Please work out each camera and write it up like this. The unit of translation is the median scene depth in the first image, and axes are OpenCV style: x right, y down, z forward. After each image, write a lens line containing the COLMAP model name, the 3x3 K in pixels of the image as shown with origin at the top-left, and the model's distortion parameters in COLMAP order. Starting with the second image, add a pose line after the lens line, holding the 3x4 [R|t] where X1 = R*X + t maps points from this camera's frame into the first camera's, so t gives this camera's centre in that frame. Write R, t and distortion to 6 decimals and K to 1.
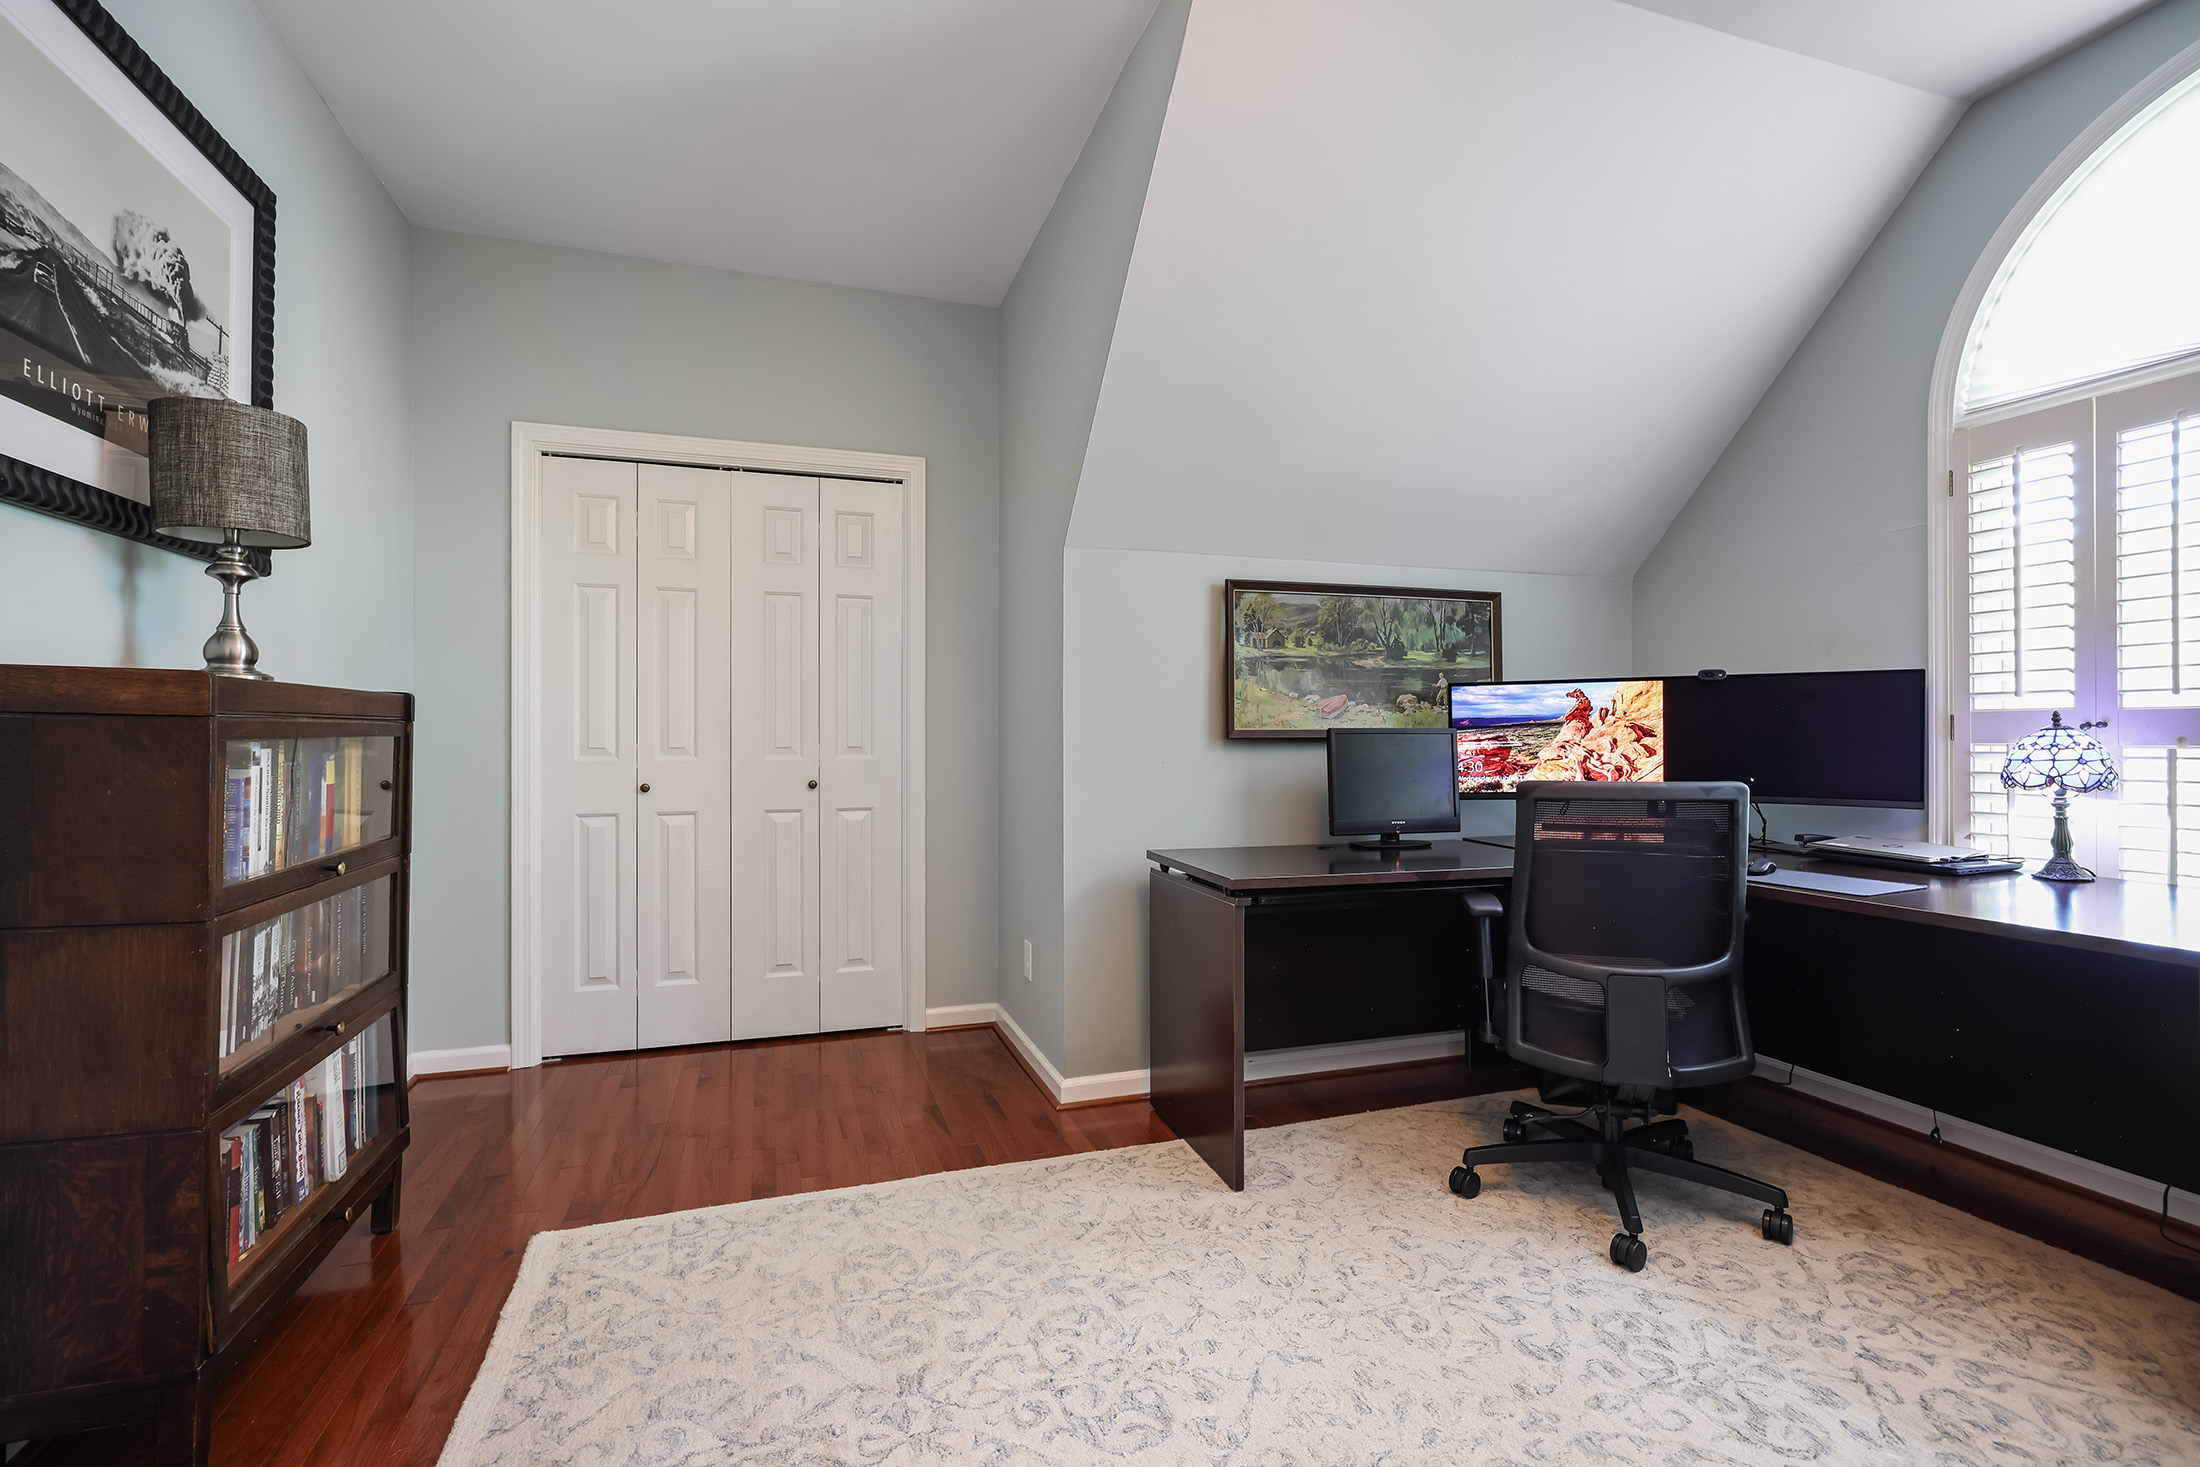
lens RADIAL K [[974.2, 0, 1105.1], [0, 974.2, 730.6], [0, 0, 1]] dist [-0.005286, 0.000771]
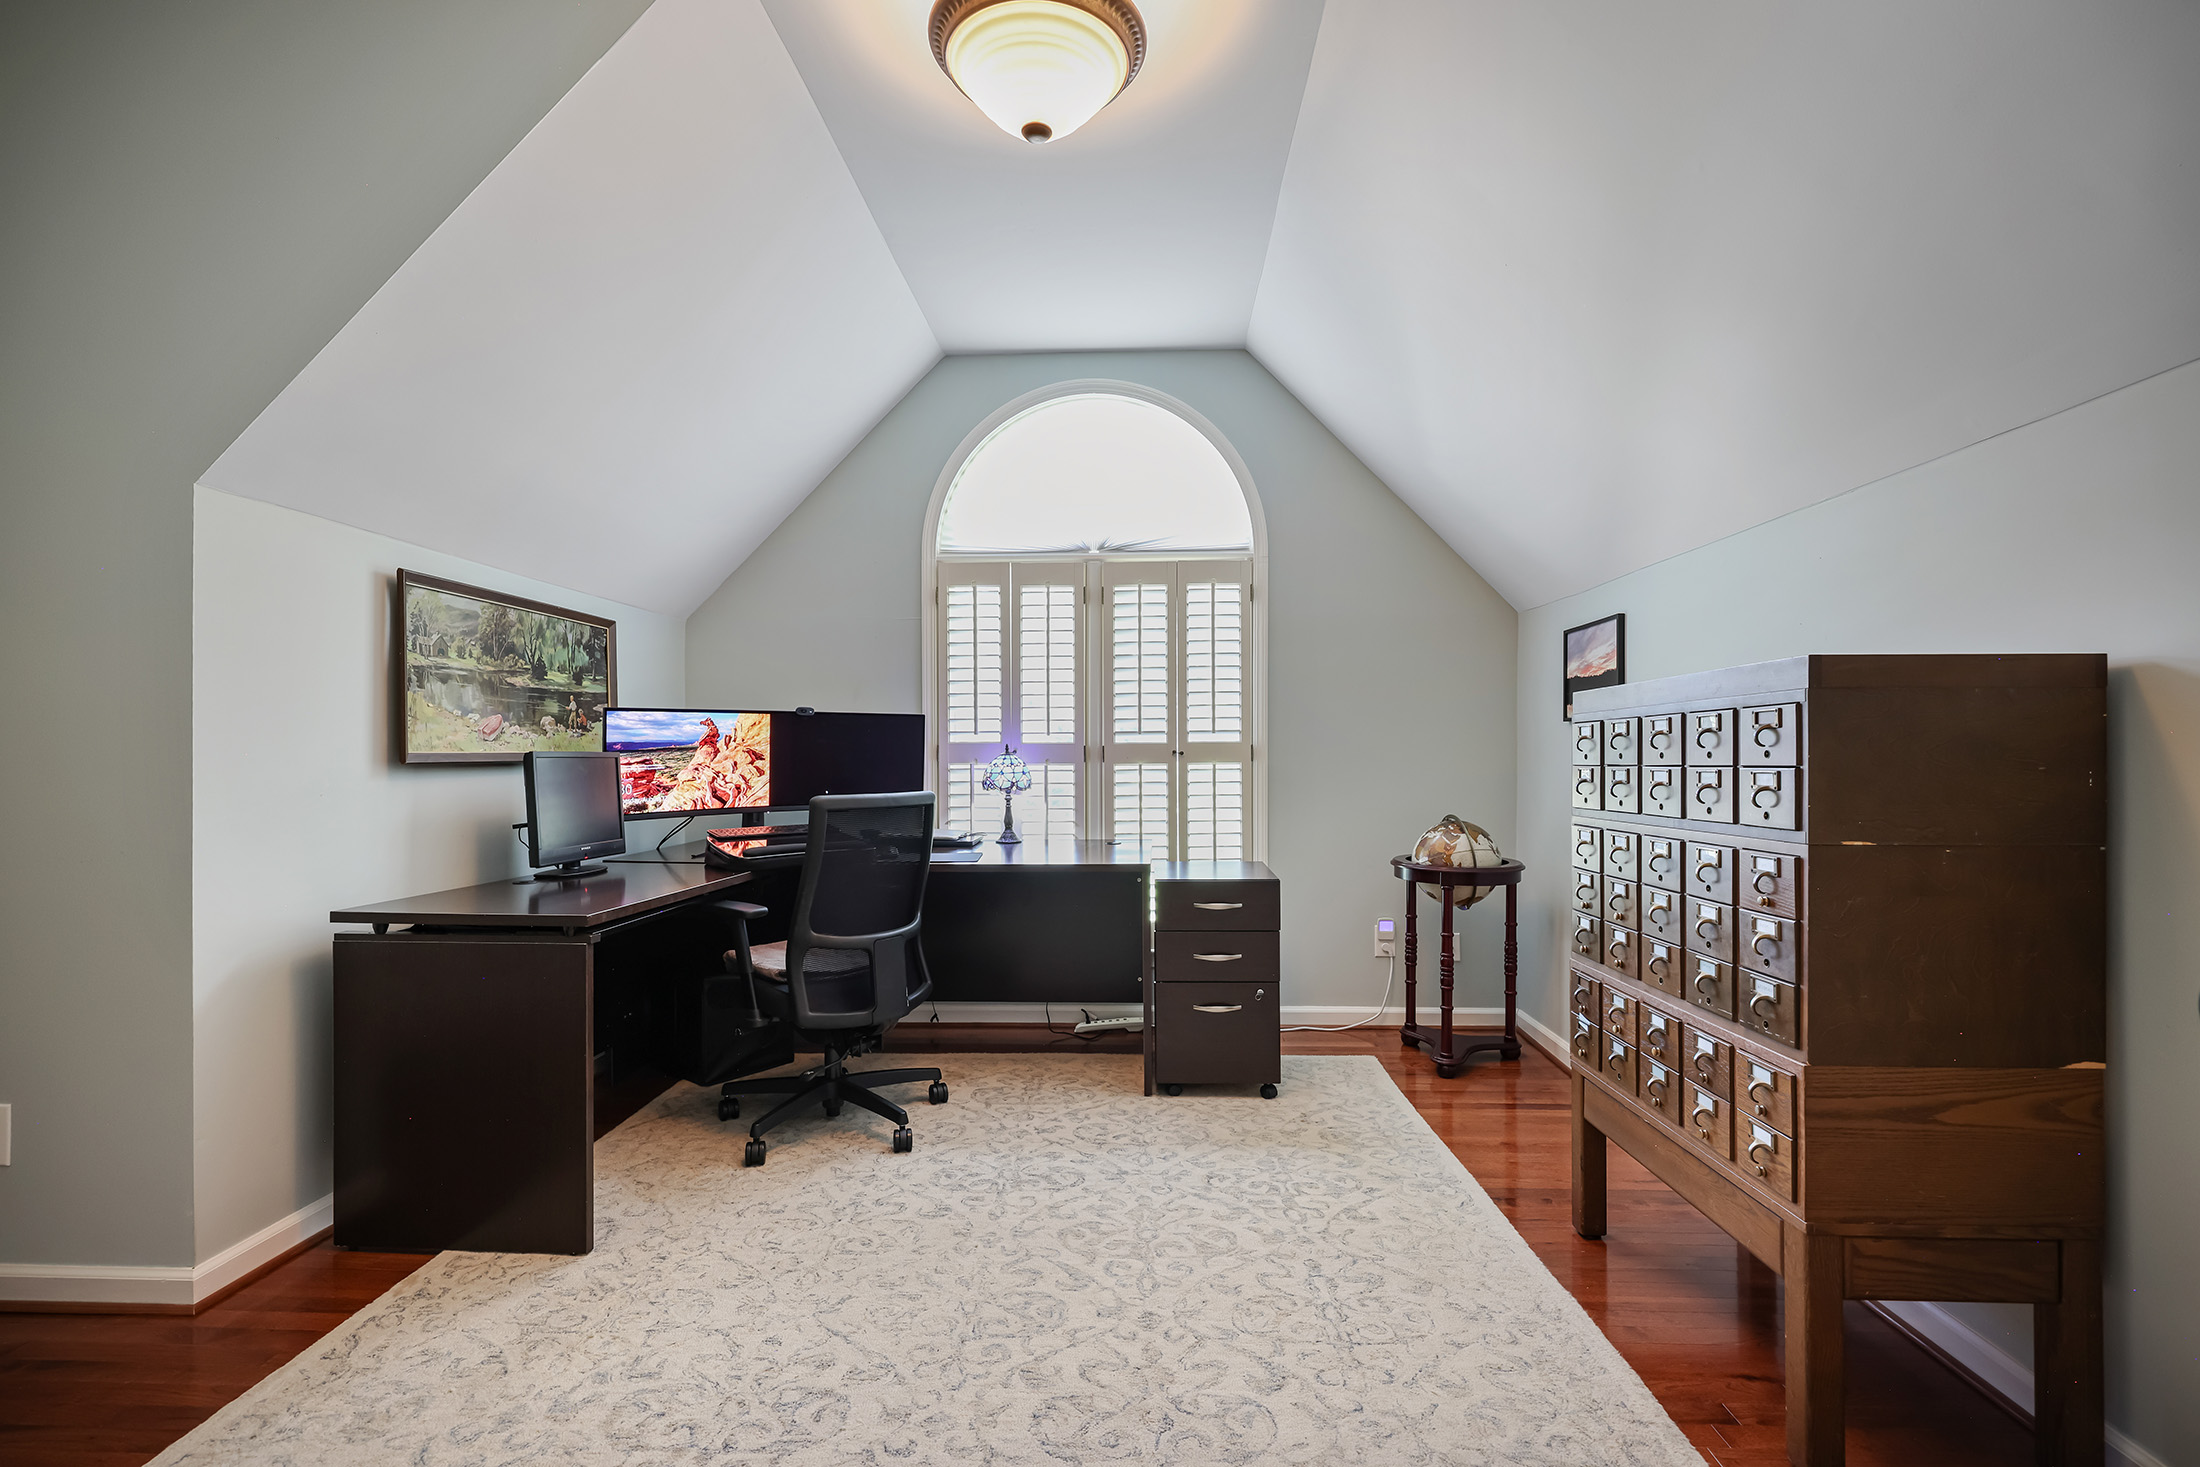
lens RADIAL K [[974.2, 0, 1093.2], [0, 974.2, 745.2], [0, 0, 1]] dist [-0.005286, 0.000771]
pose [[0.381885, 0.011204, 0.924142, -0.404755], [-0.002956, 0.999936, -0.010901, -0.000059], [-0.924205, 0.001432, 0.381894, 0.153402]]
